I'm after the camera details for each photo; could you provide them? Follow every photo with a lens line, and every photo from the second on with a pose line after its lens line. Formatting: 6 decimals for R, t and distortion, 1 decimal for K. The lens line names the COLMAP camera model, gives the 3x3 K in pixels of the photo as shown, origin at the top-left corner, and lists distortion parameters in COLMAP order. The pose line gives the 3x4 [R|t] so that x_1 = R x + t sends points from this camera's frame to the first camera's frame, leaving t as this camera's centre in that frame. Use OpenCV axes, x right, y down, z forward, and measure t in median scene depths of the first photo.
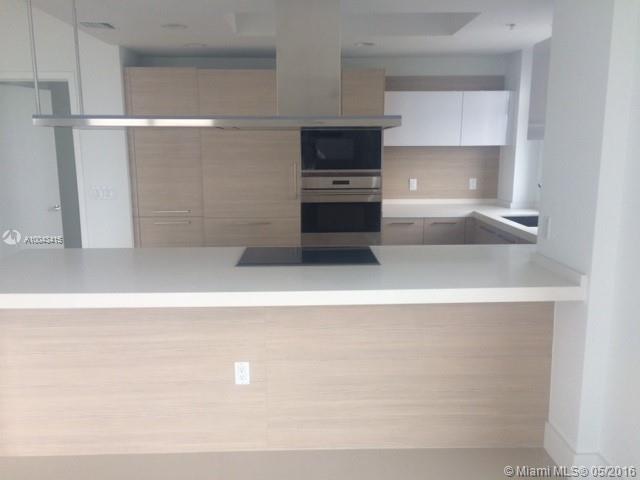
lens RADIAL K [[545.8, 0, 321.9], [0, 545.8, 237.0], [0, 0, 1]] dist [0.014549, -0.007986]
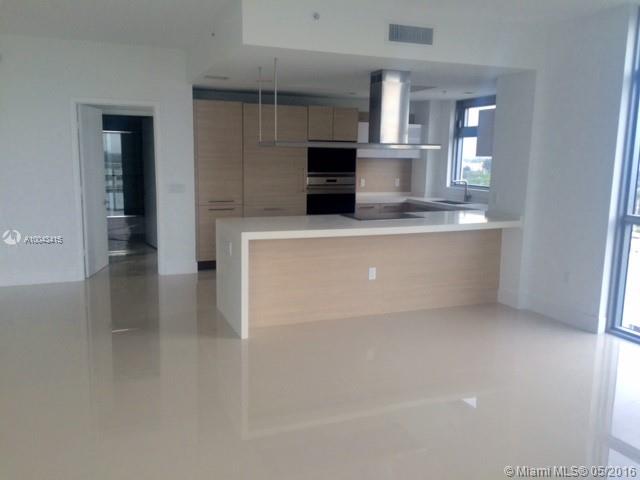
lens RADIAL K [[545.8, 0, 318.0], [0, 545.8, 242.4], [0, 0, 1]] dist [0.014549, -0.007986]
pose [[0.934304, -0.039637, 0.354268, -0.548175], [0.041967, 0.999118, 0.001108, 0.068913], [-0.353999, 0.013832, 0.935143, -0.410097]]
